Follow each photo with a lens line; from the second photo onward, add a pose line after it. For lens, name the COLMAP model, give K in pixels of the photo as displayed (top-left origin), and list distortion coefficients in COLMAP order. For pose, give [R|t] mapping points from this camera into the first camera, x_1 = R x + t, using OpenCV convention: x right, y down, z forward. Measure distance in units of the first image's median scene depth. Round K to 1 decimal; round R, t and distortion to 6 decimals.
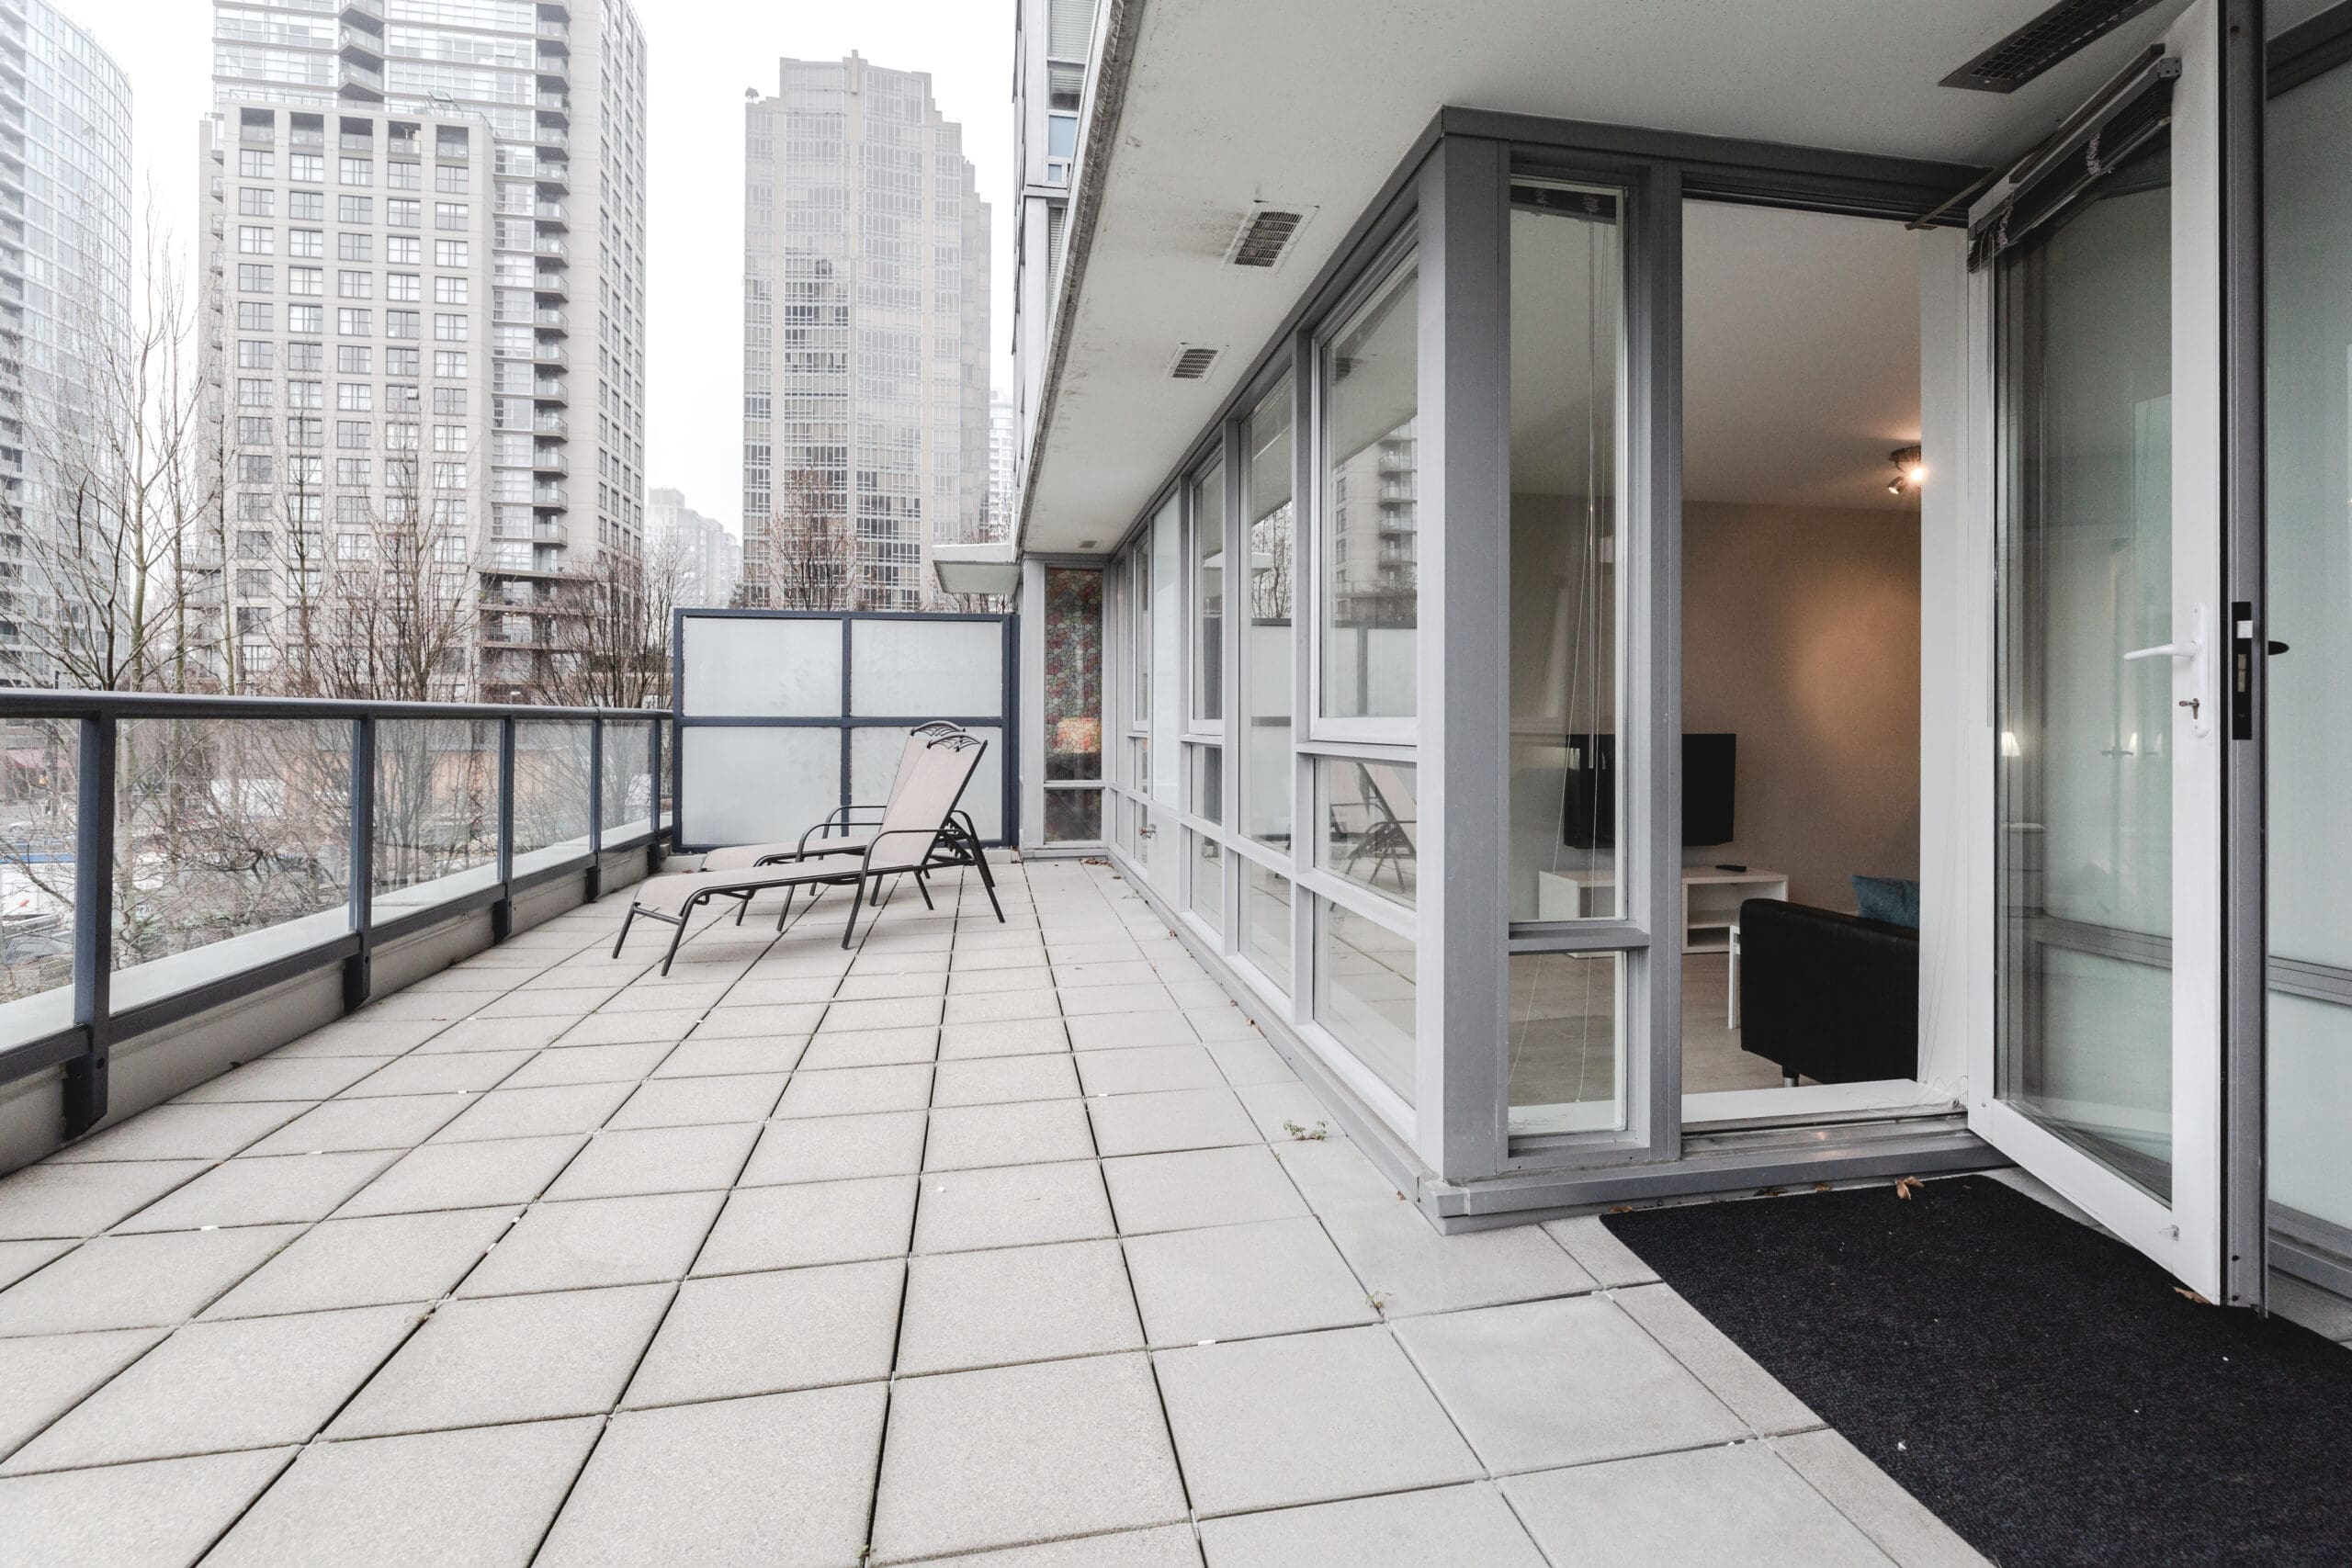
lens RADIAL K [[1134.0, 0, 1191.3], [0, 1134.0, 717.6], [0, 0, 1]] dist [-0.000062, 0.000577]
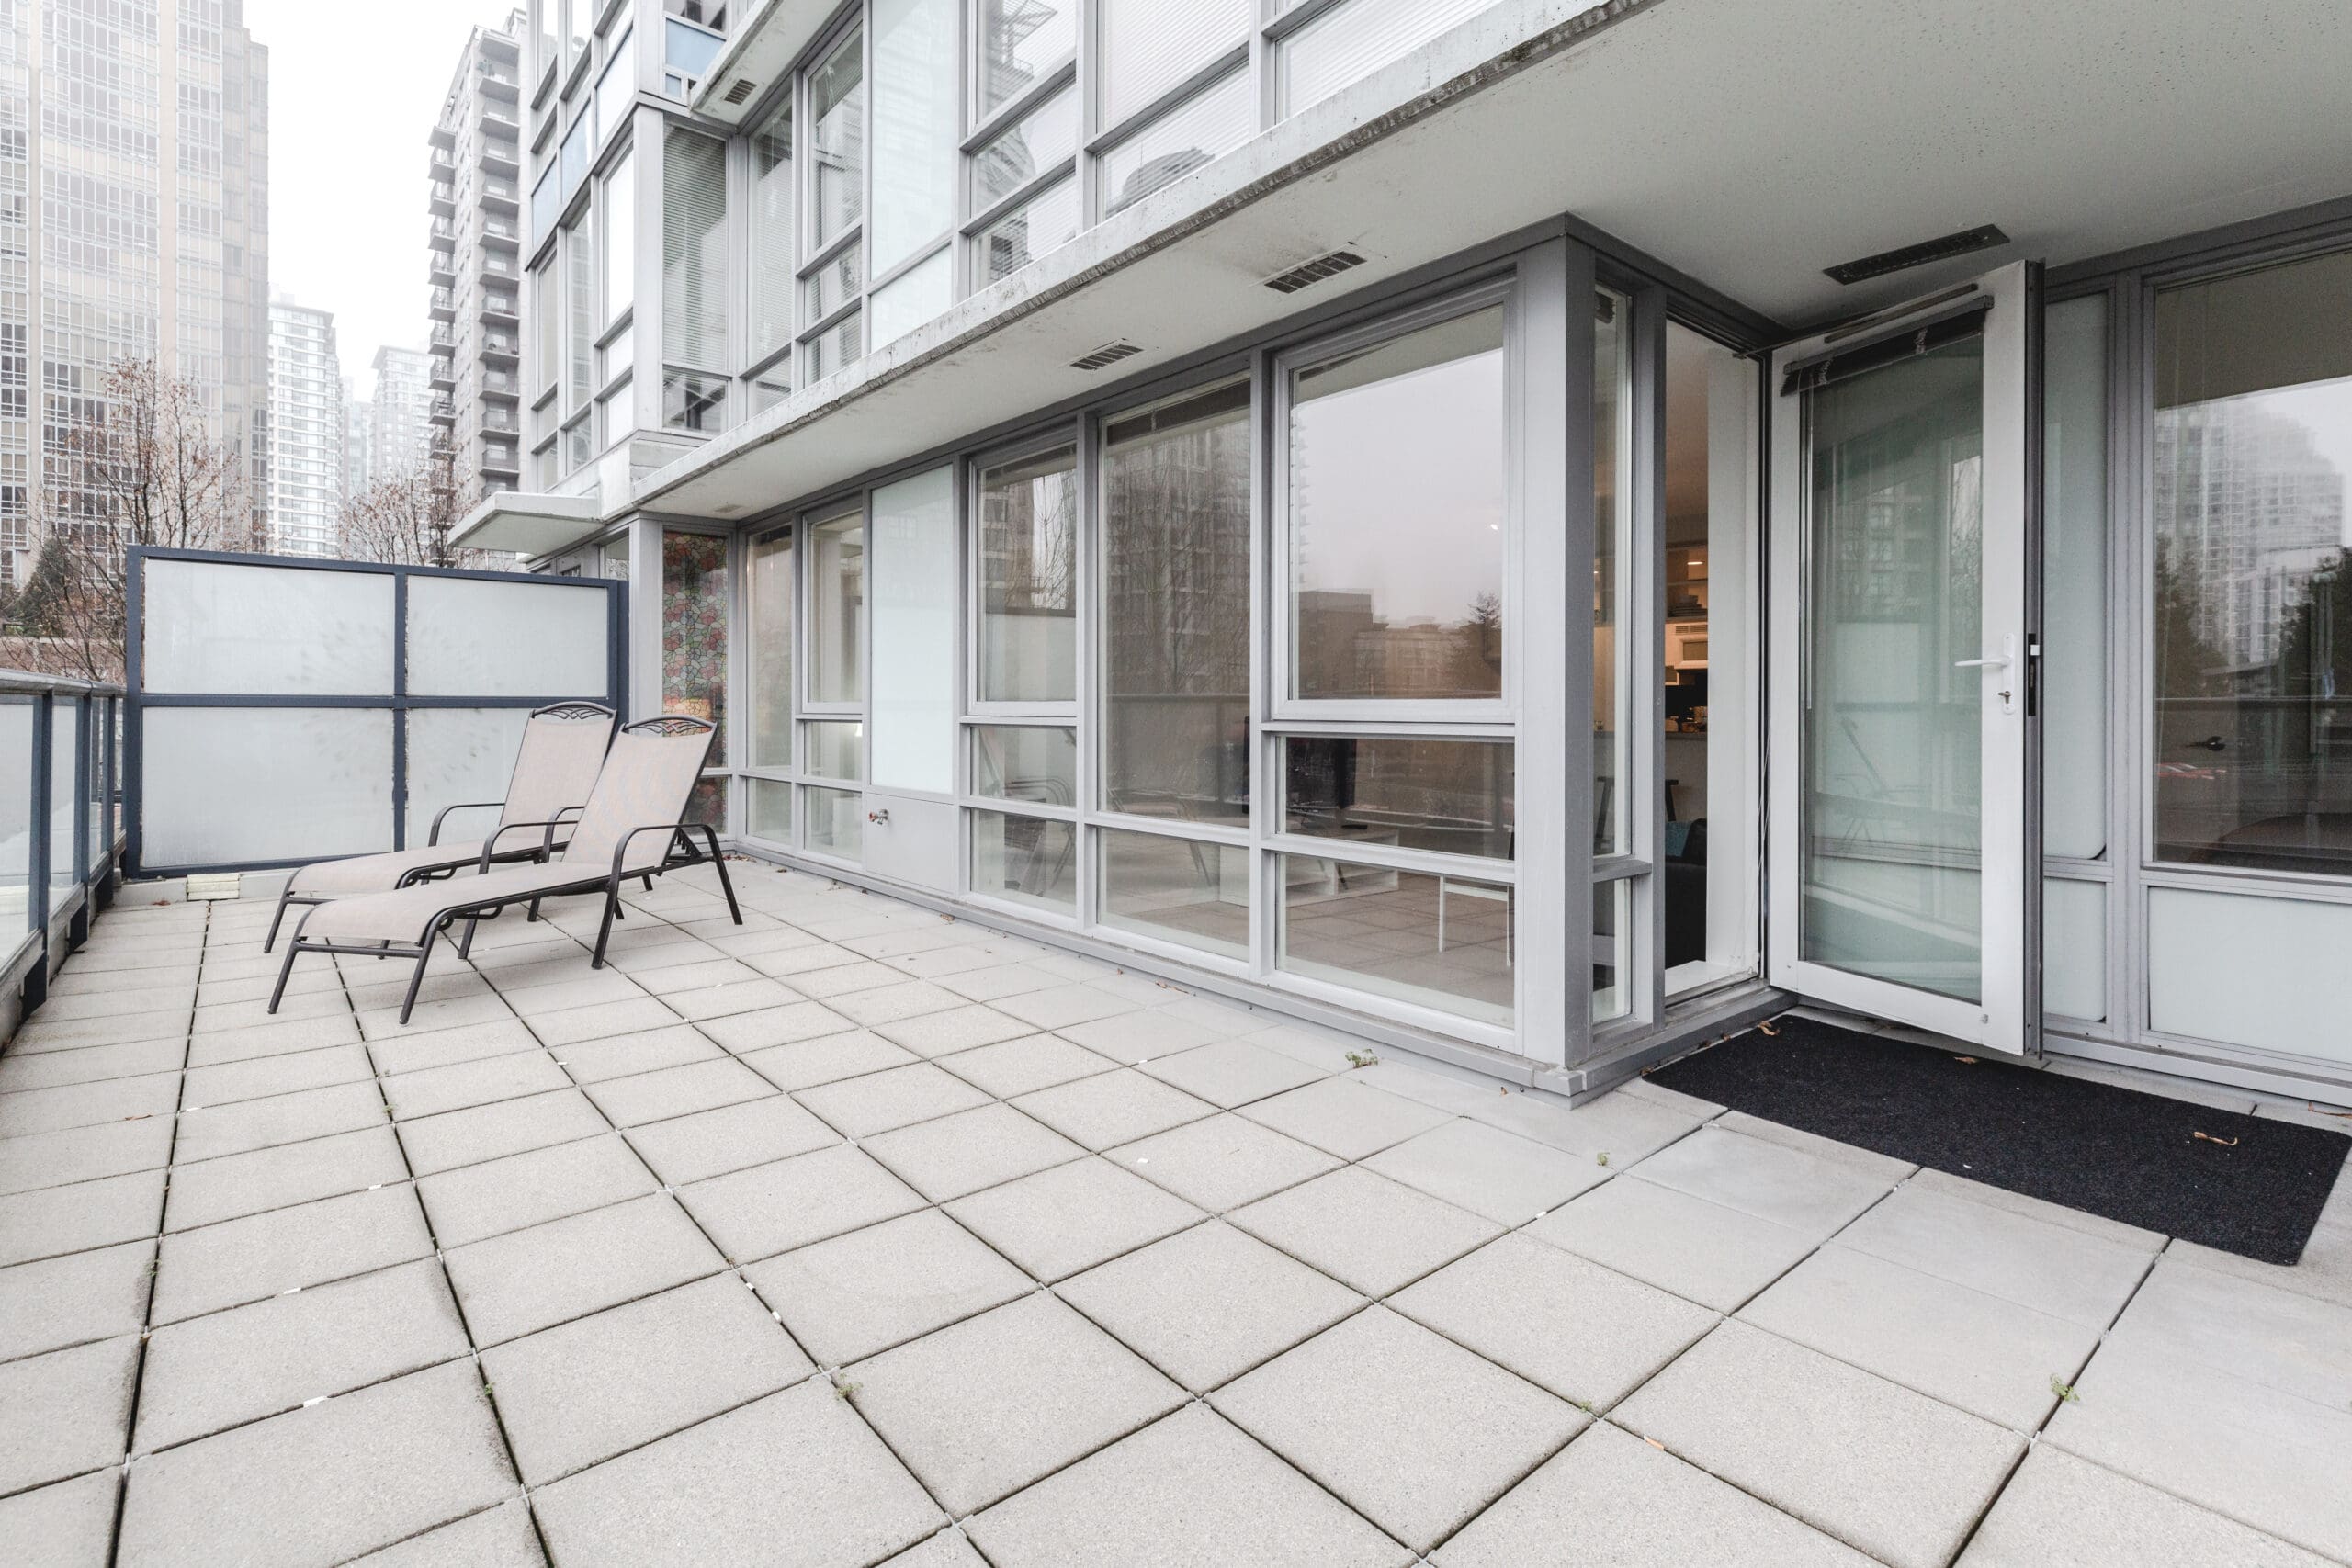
lens RADIAL K [[1125.8, 0, 1167.2], [0, 1125.8, 714.7], [0, 0, 1]] dist [0.006675, 0.000422]
pose [[0.874501, 0.000342, 0.485023, -0.617752], [-0.005721, 0.999937, 0.009610, 0.005402], [-0.484990, -0.011178, 0.874448, 0.098812]]
